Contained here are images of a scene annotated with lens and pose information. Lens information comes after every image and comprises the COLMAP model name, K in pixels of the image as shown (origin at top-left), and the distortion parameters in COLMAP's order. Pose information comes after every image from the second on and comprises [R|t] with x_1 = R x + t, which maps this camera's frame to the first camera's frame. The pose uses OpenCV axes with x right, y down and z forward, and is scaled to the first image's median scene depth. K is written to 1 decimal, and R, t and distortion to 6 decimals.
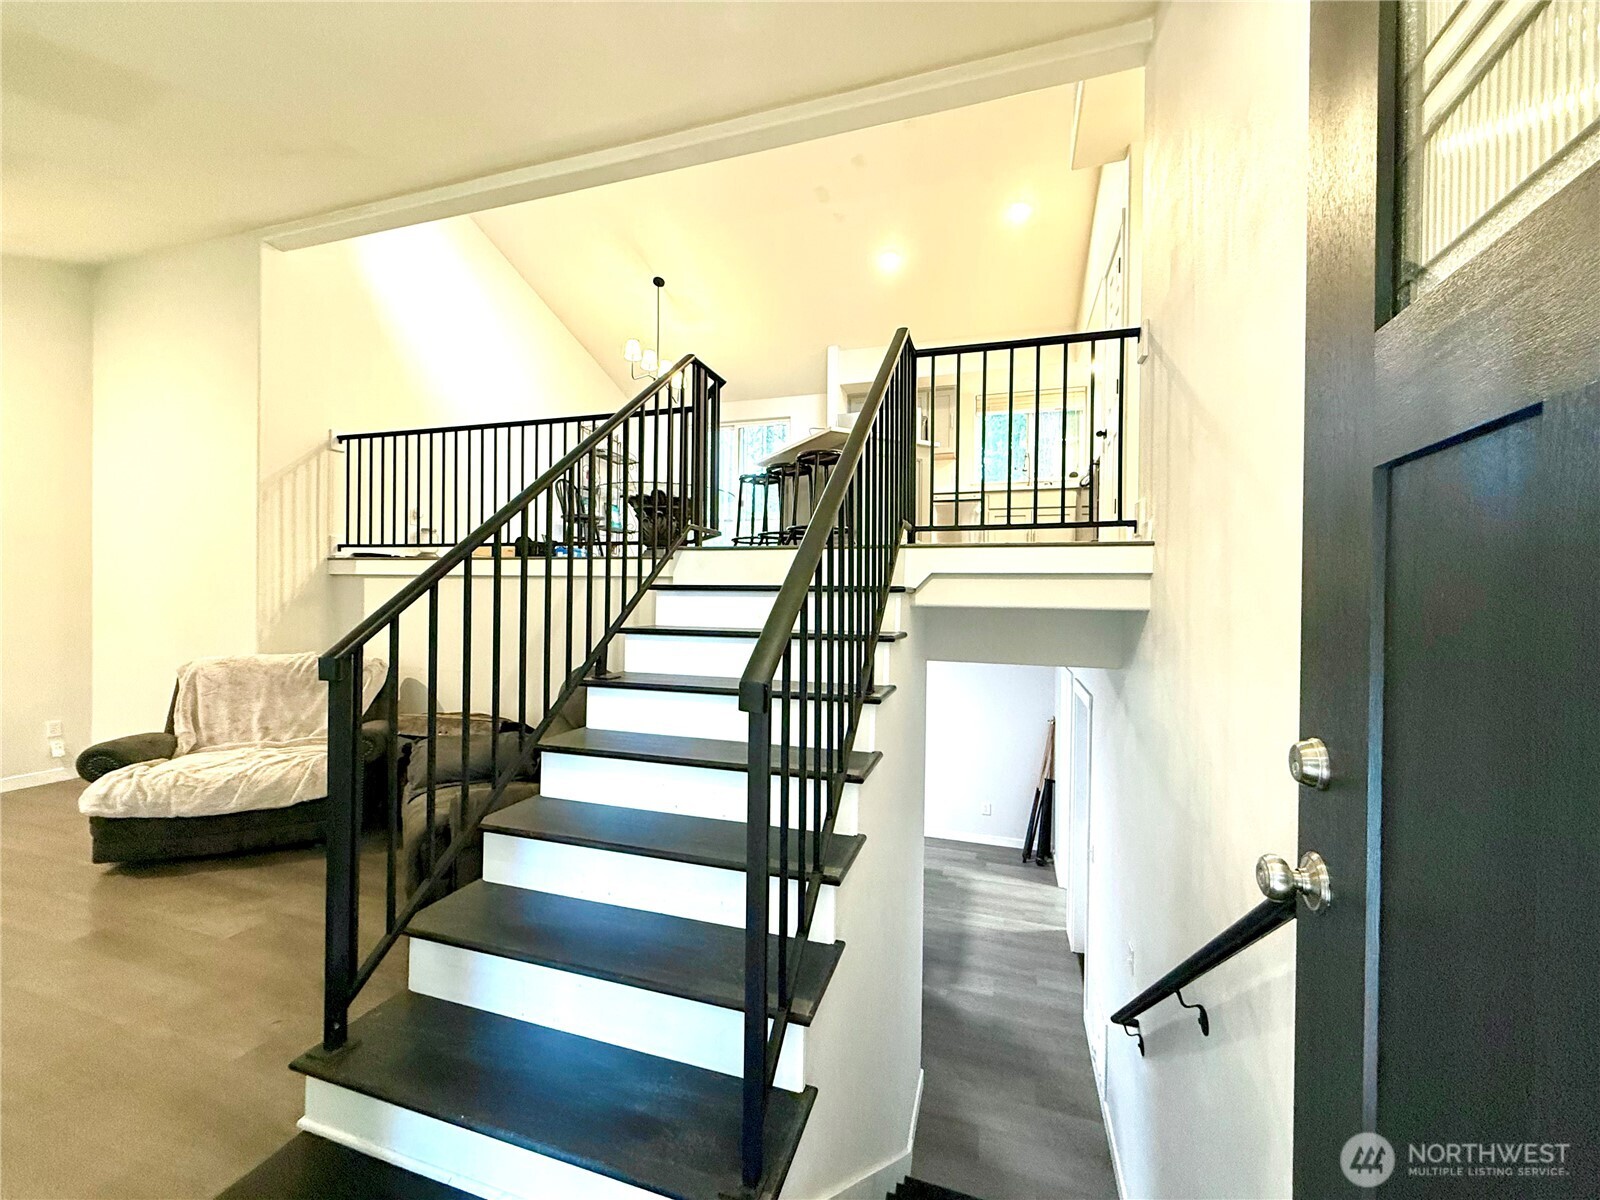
lens RADIAL K [[635.3, 0, 800.1], [0, 635.3, 601.8], [0, 0, 1]] dist [-0.003525, 0.000323]
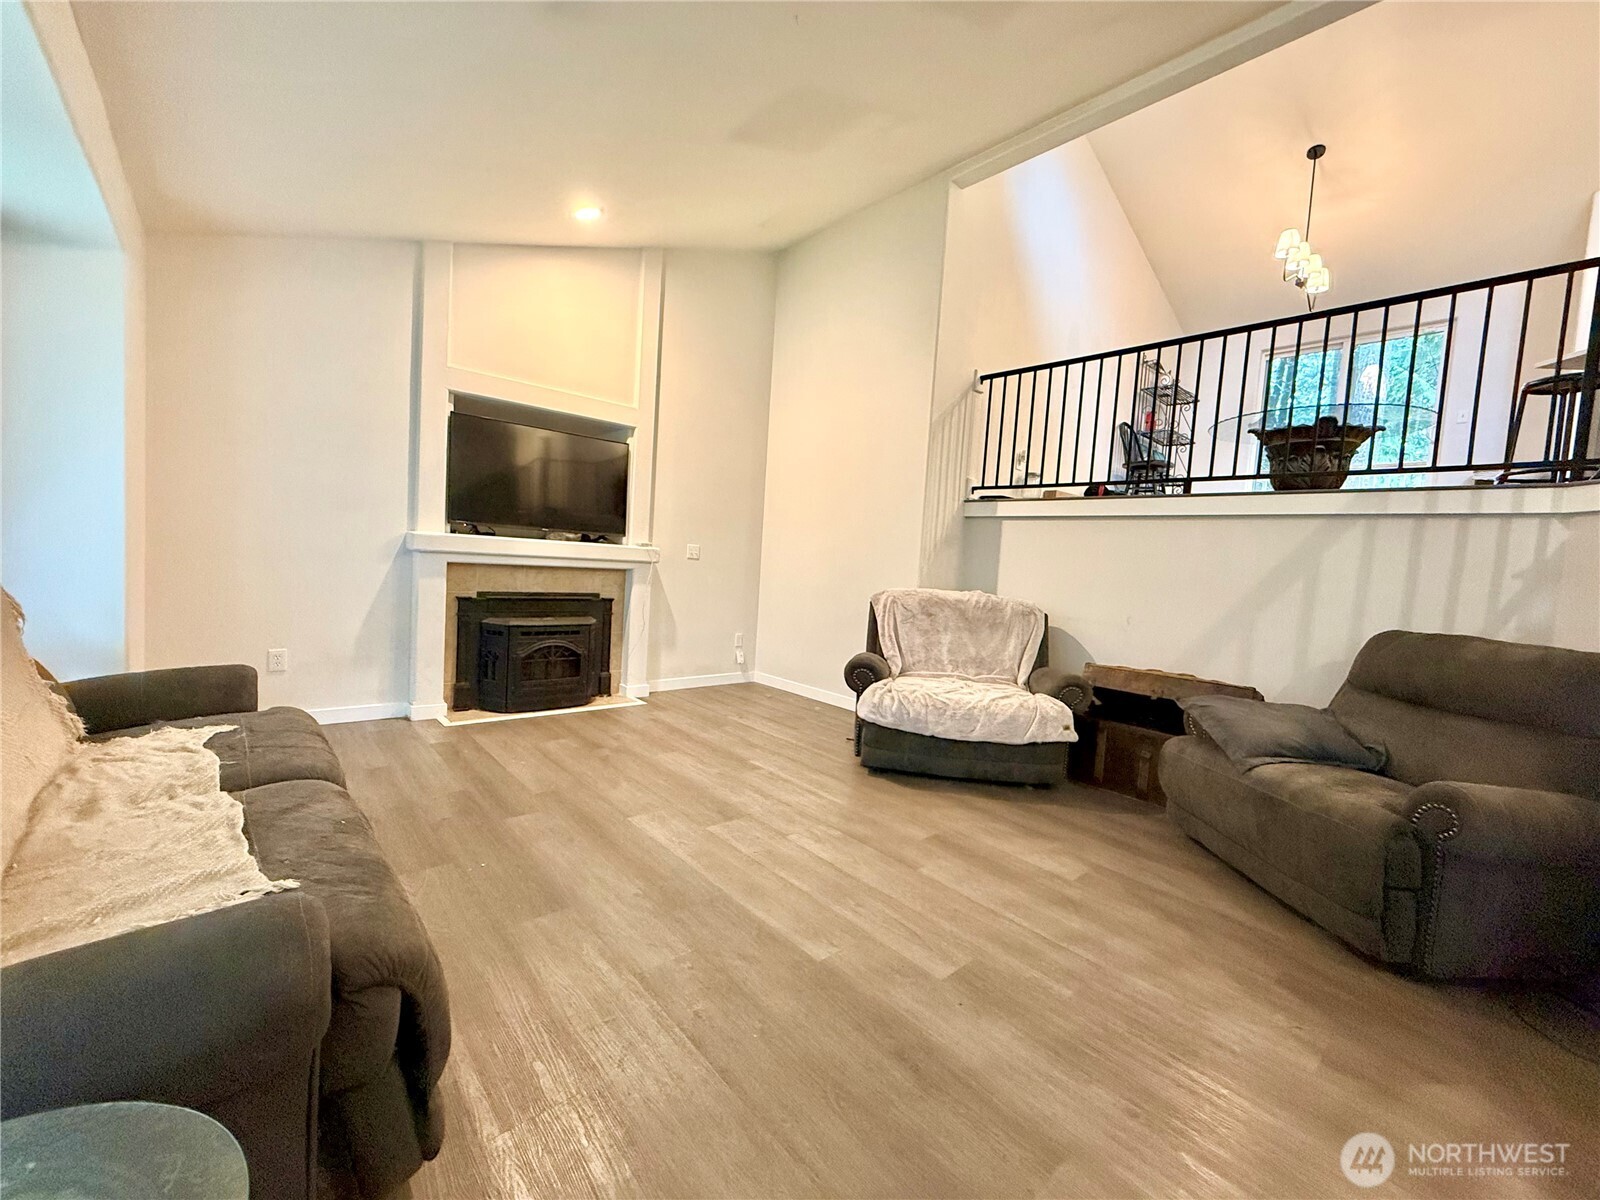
lens RADIAL K [[635.3, 0, 801.3], [0, 635.3, 601.9], [0, 0, 1]] dist [-0.003525, 0.000323]
pose [[0.858987, 0.076440, -0.506259, -0.500050], [-0.053553, 0.996782, 0.059639, 0.052361], [0.509189, -0.024118, 0.860317, -0.006204]]
